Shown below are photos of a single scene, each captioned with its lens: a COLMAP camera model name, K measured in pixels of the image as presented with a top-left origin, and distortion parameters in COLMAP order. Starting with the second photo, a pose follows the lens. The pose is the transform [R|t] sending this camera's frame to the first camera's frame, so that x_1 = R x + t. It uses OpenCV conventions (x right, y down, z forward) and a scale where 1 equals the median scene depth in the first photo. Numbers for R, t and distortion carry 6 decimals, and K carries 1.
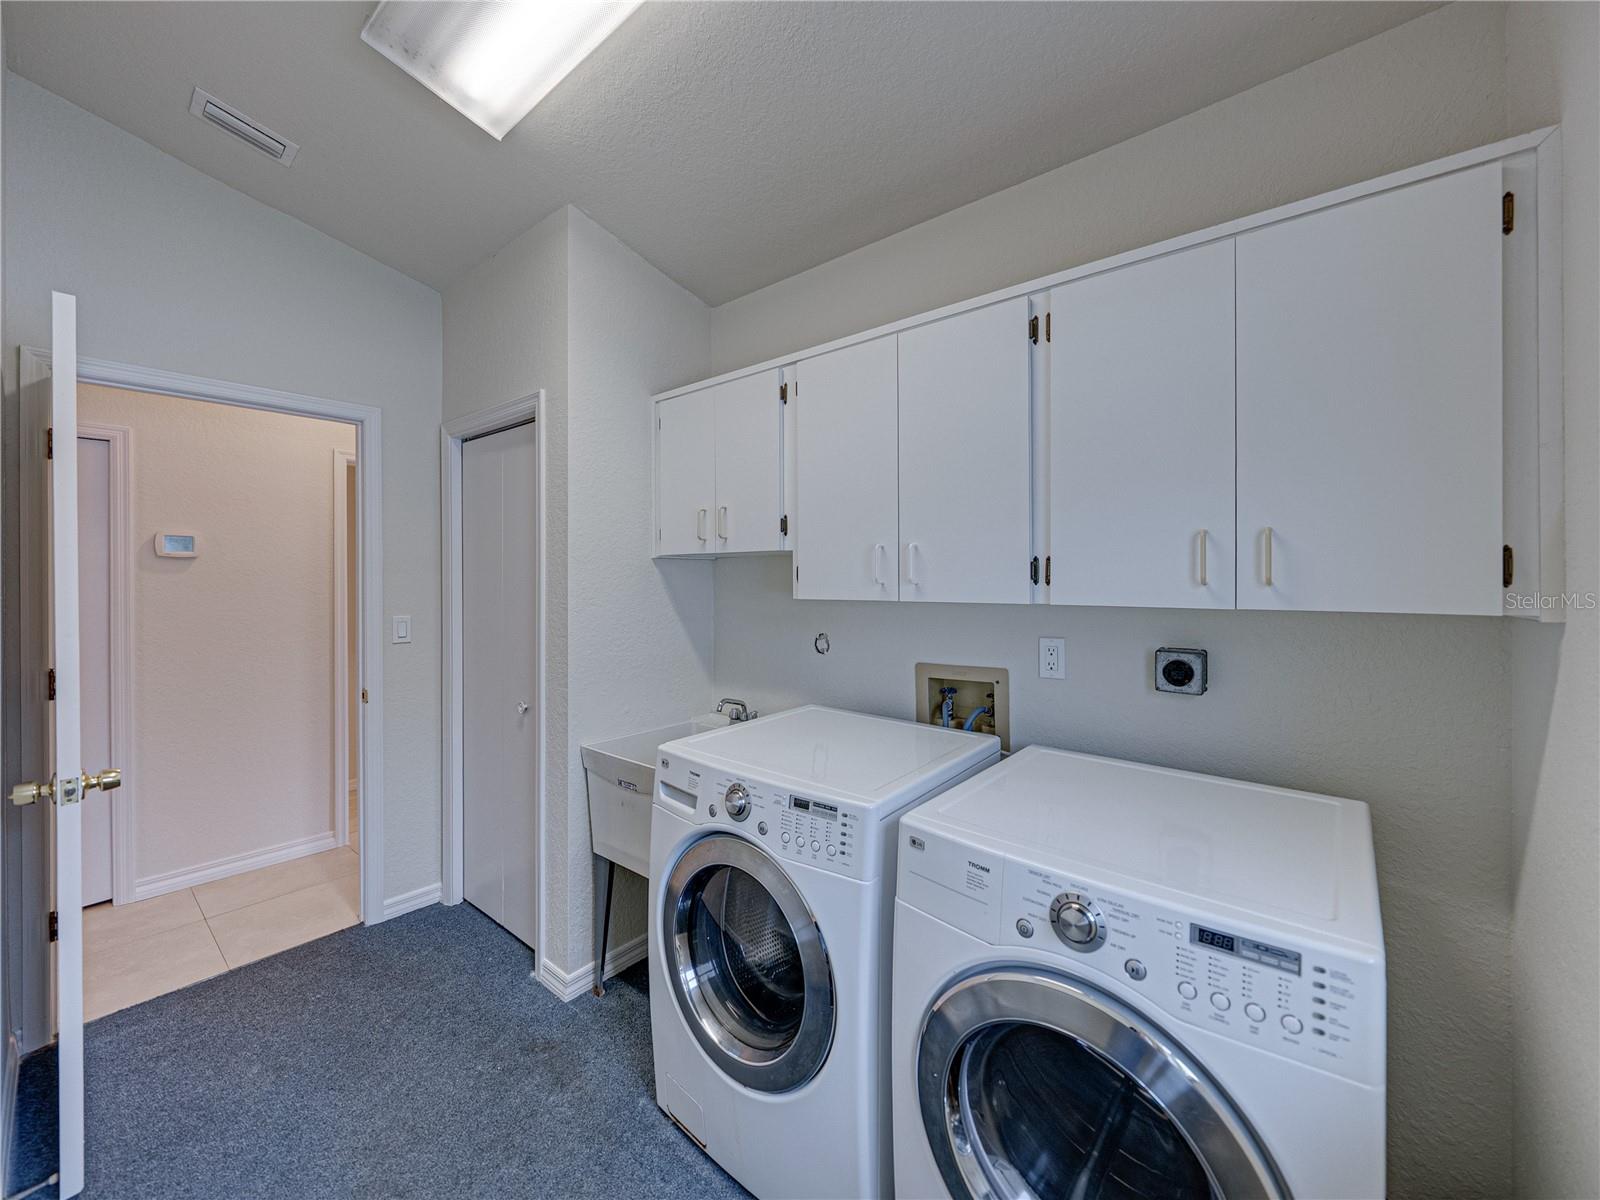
lens RADIAL K [[622.4, 0, 794.8], [0, 622.4, 584.1], [0, 0, 1]] dist [-0.000106, 0.000035]
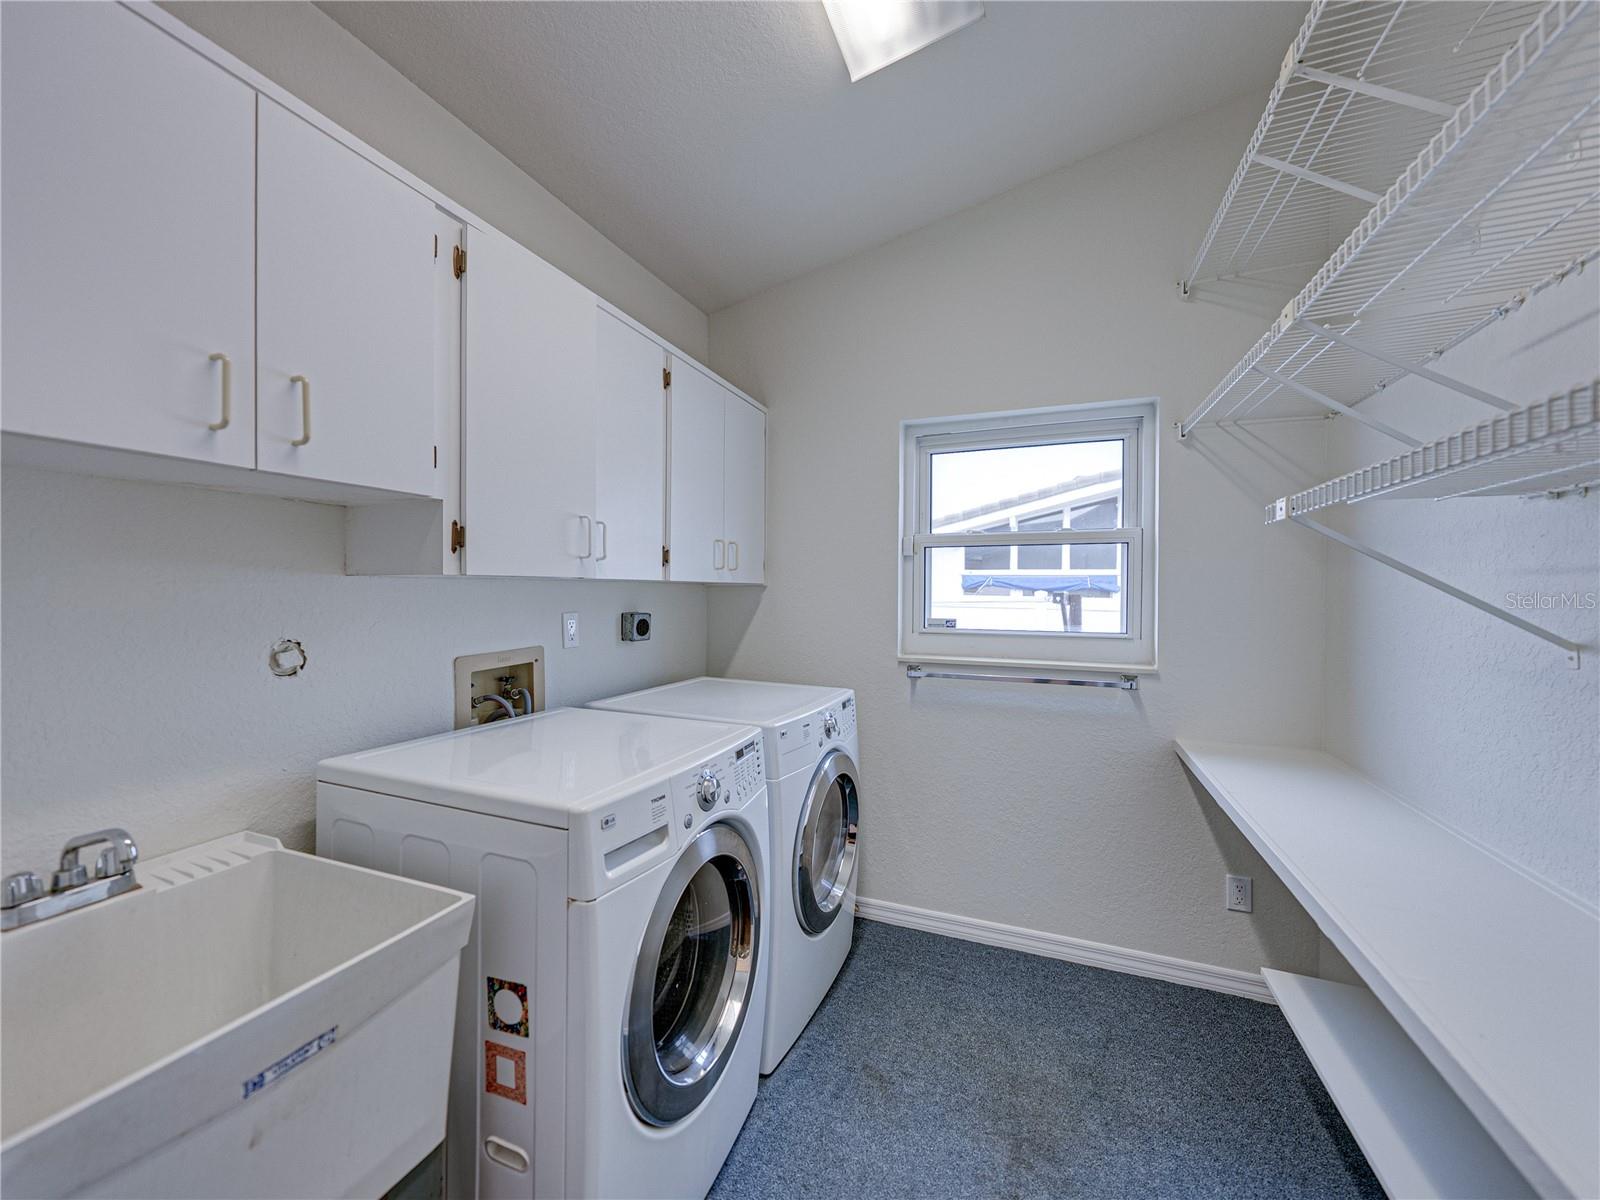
lens RADIAL K [[622.4, 0, 793.6], [0, 622.4, 592.2], [0, 0, 1]] dist [-0.000106, 0.000035]
pose [[-0.300998, -0.001928, 0.953623, -0.630882], [0.003307, 0.999990, 0.003066, 0.034245], [-0.953619, 0.004076, -0.300988, 0.722162]]
